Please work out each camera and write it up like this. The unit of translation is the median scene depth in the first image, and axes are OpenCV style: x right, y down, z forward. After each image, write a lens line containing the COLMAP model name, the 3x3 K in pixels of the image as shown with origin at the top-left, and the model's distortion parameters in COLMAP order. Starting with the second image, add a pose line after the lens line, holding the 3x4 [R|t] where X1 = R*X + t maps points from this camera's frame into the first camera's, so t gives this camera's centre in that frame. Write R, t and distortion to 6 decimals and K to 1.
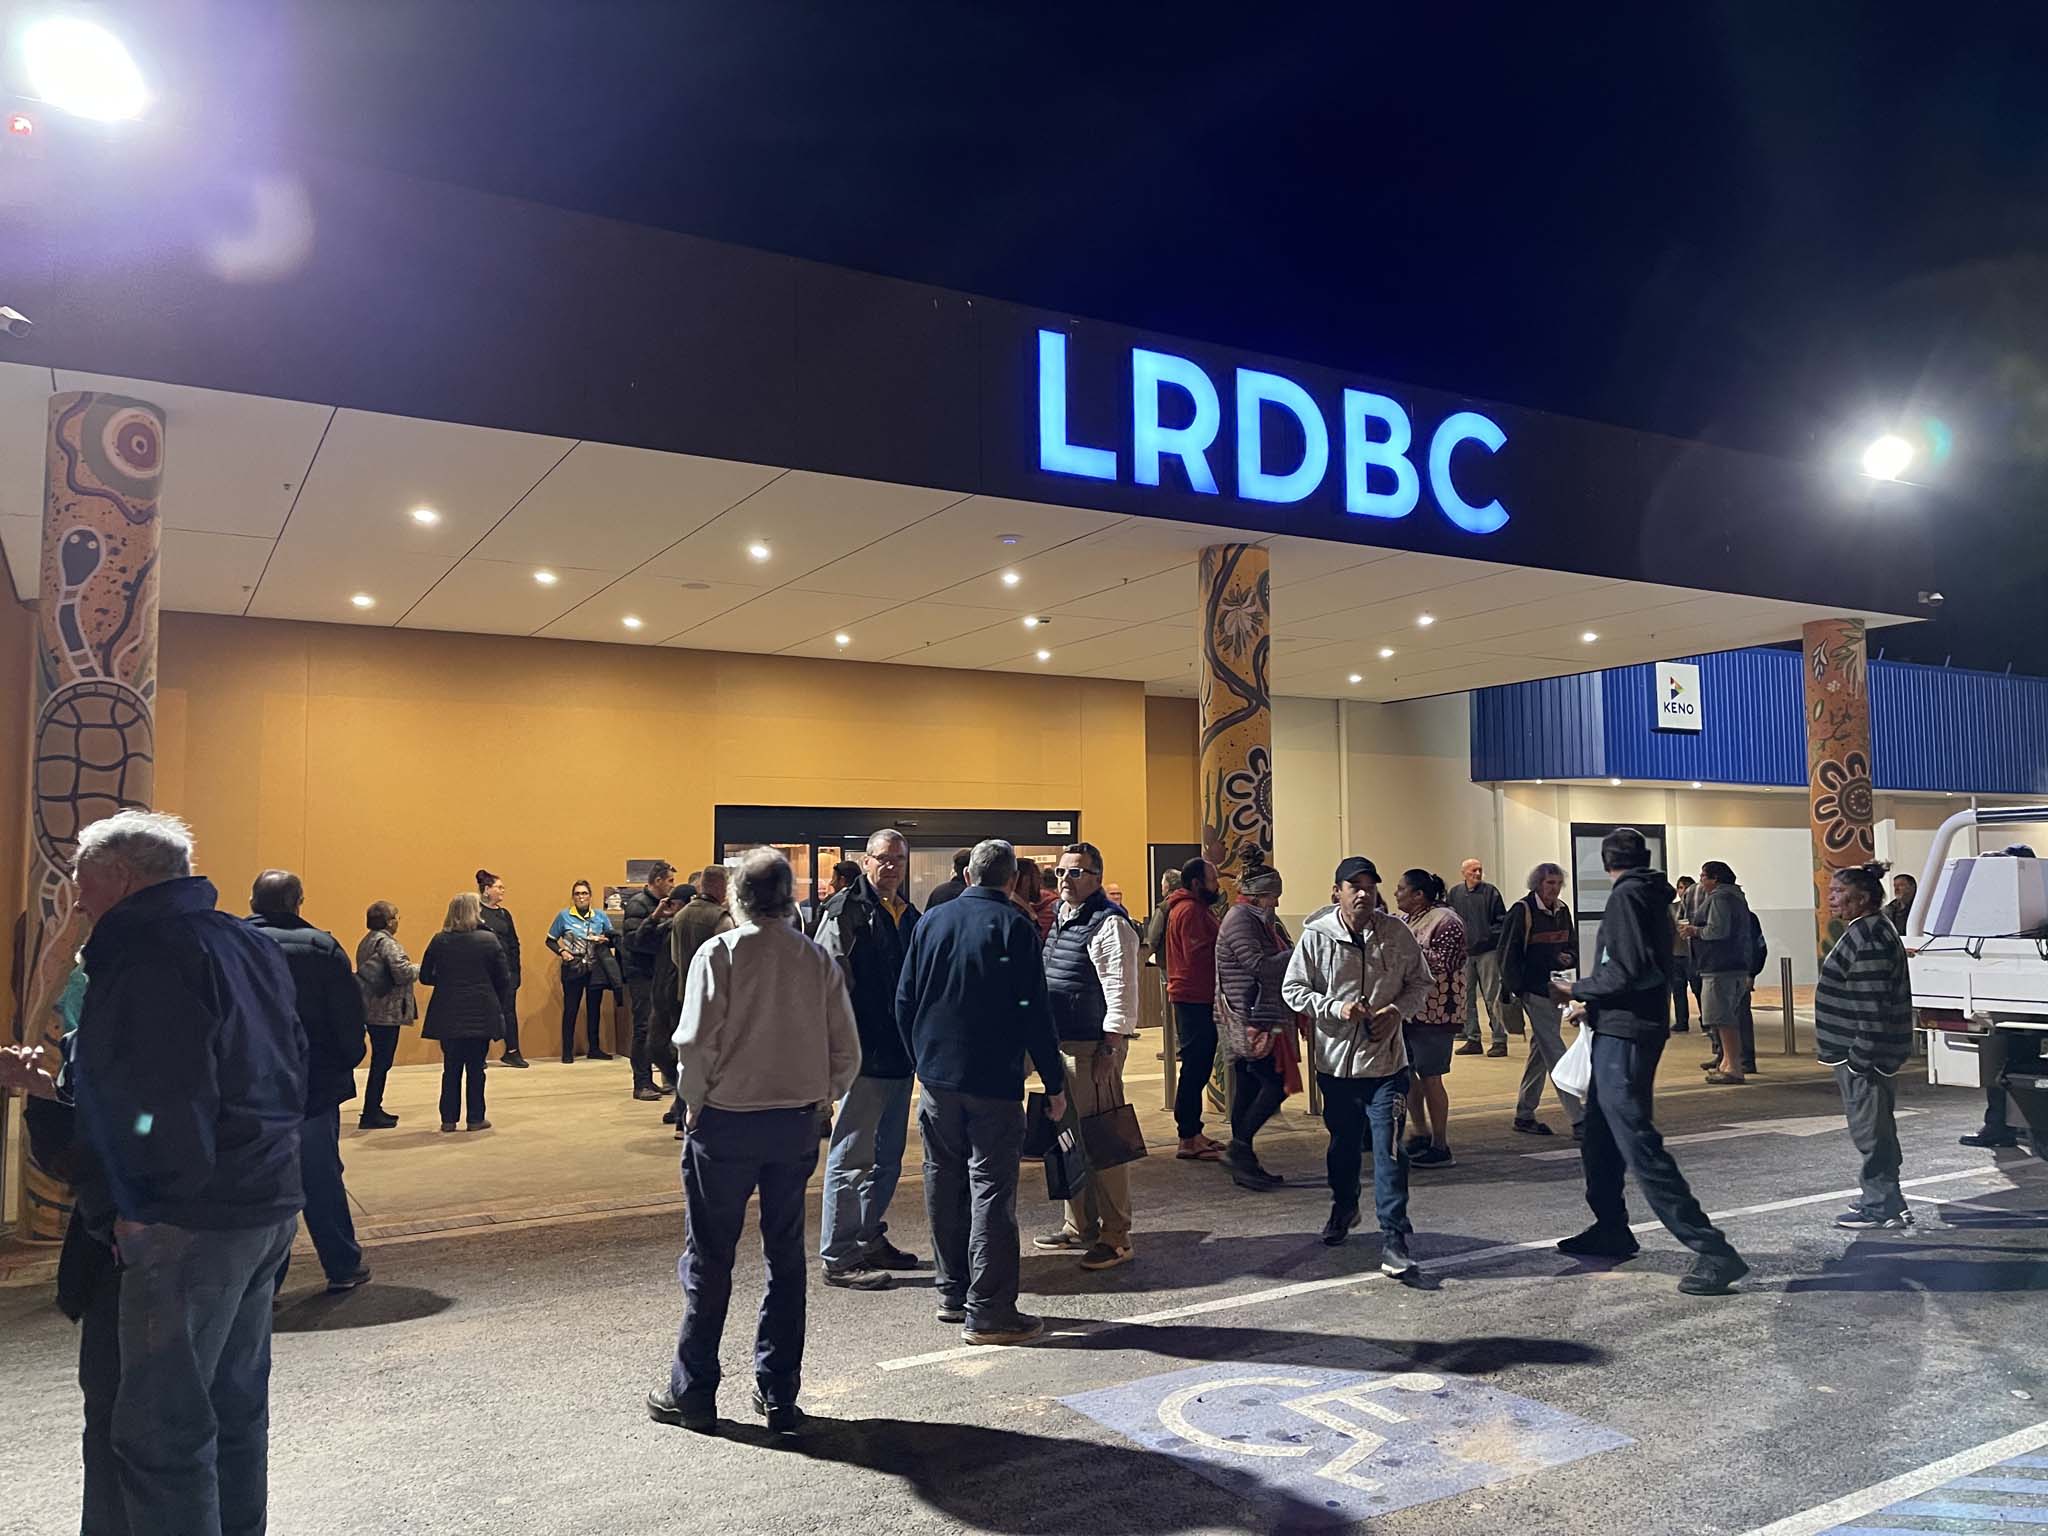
lens RADIAL K [[1549.1, 0, 1024.9], [0, 1549.1, 768.8], [0, 0, 1]] dist [-0.001139, -0.000027]
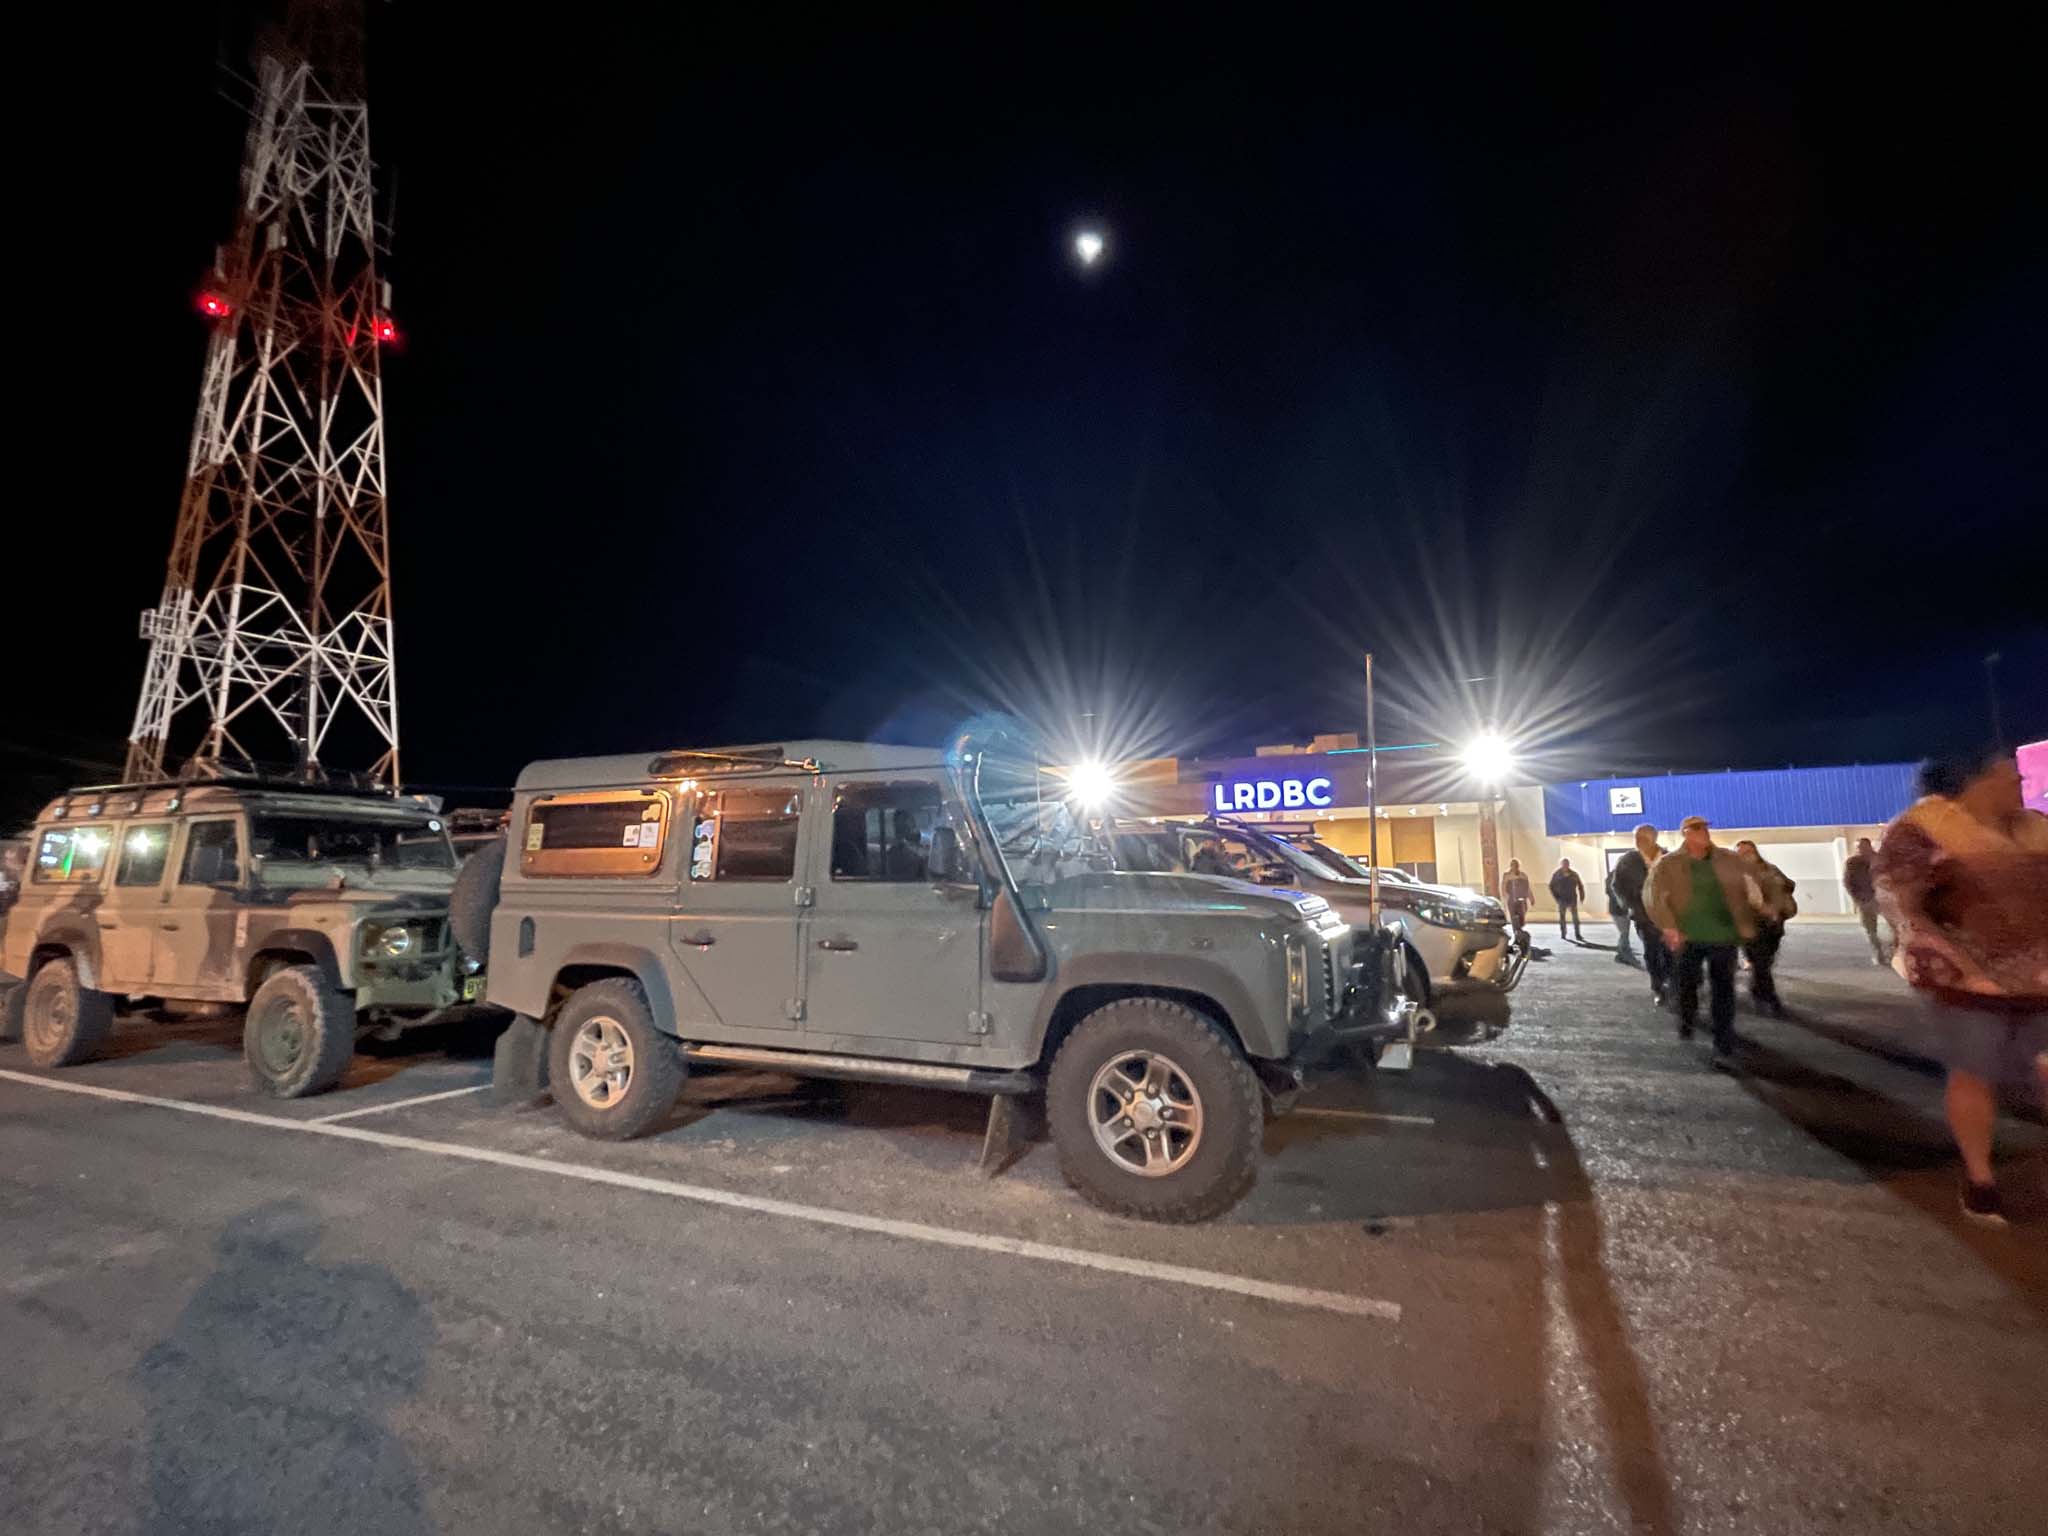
lens RADIAL K [[897.7, 0, 1025.8], [0, 897.7, 767.8], [0, 0, 1]] dist [0.000083, 0.000010]
pose [[0.585189, -0.095970, -0.805198, 2.130817], [0.074433, 0.995137, -0.064513, -0.161242], [0.807474, -0.022181, 0.589486, -1.479594]]
